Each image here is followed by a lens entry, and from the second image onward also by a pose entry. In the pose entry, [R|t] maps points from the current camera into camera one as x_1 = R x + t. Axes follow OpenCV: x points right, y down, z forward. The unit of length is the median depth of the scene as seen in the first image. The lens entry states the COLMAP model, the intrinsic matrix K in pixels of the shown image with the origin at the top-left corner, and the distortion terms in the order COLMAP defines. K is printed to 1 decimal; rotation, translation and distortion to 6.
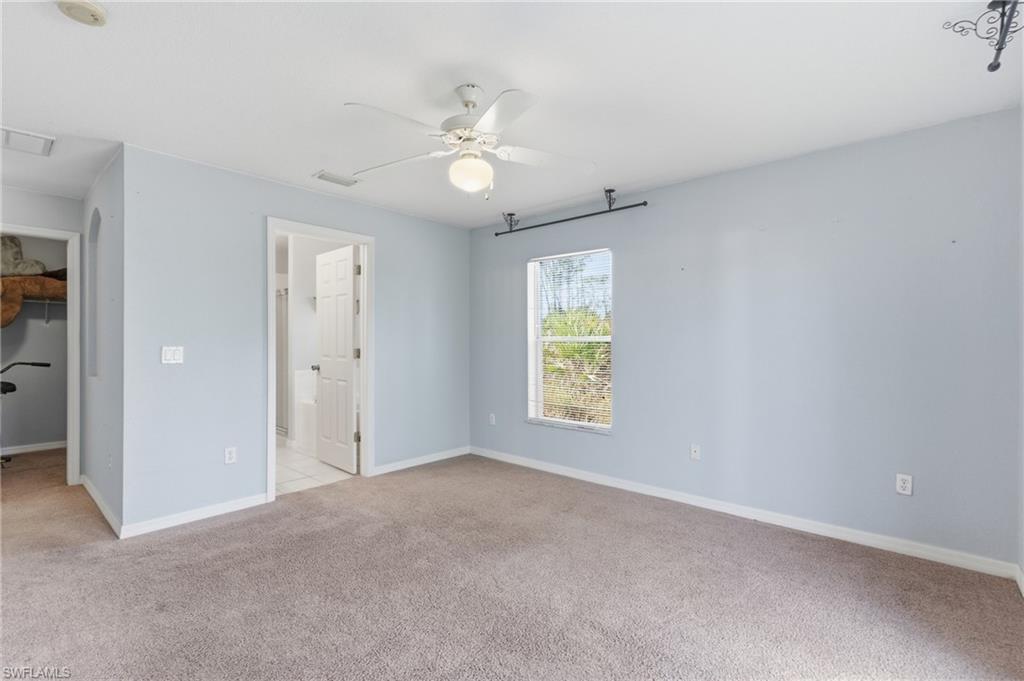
lens RADIAL K [[463.7, 0, 518.3], [0, 463.7, 337.0], [0, 0, 1]] dist [-0.004868, 0.000469]
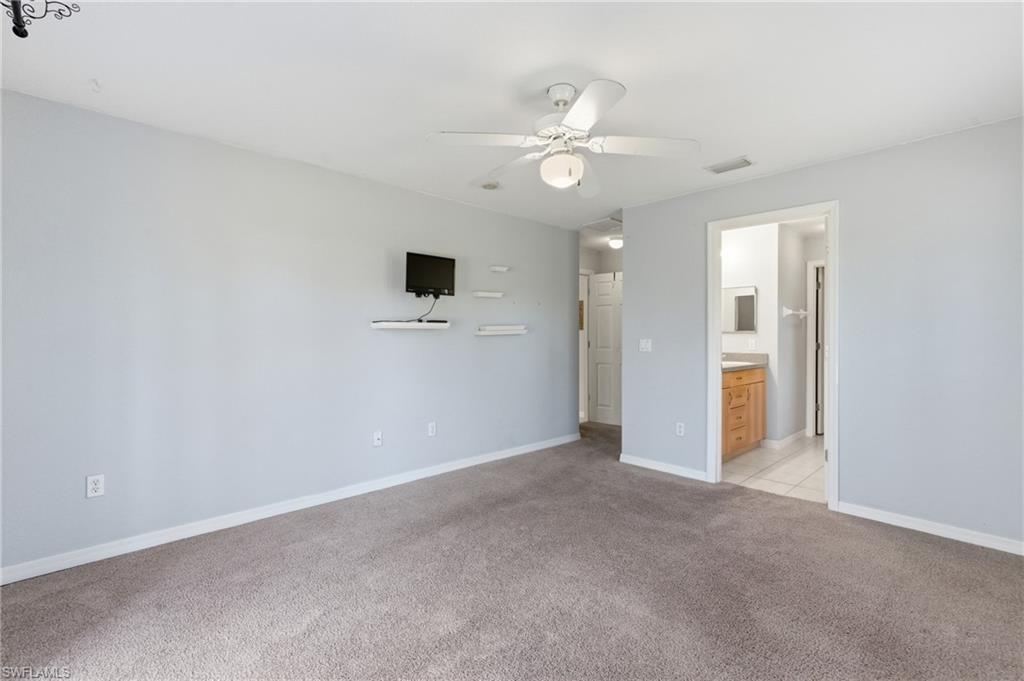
lens RADIAL K [[463.7, 0, 518.3], [0, 463.7, 337.0], [0, 0, 1]] dist [-0.004868, 0.000469]
pose [[-0.087029, 0.008004, -0.996174, 0.688710], [0.004132, 0.999962, 0.007674, 0.000656], [0.996197, -0.003449, -0.087059, 0.739483]]
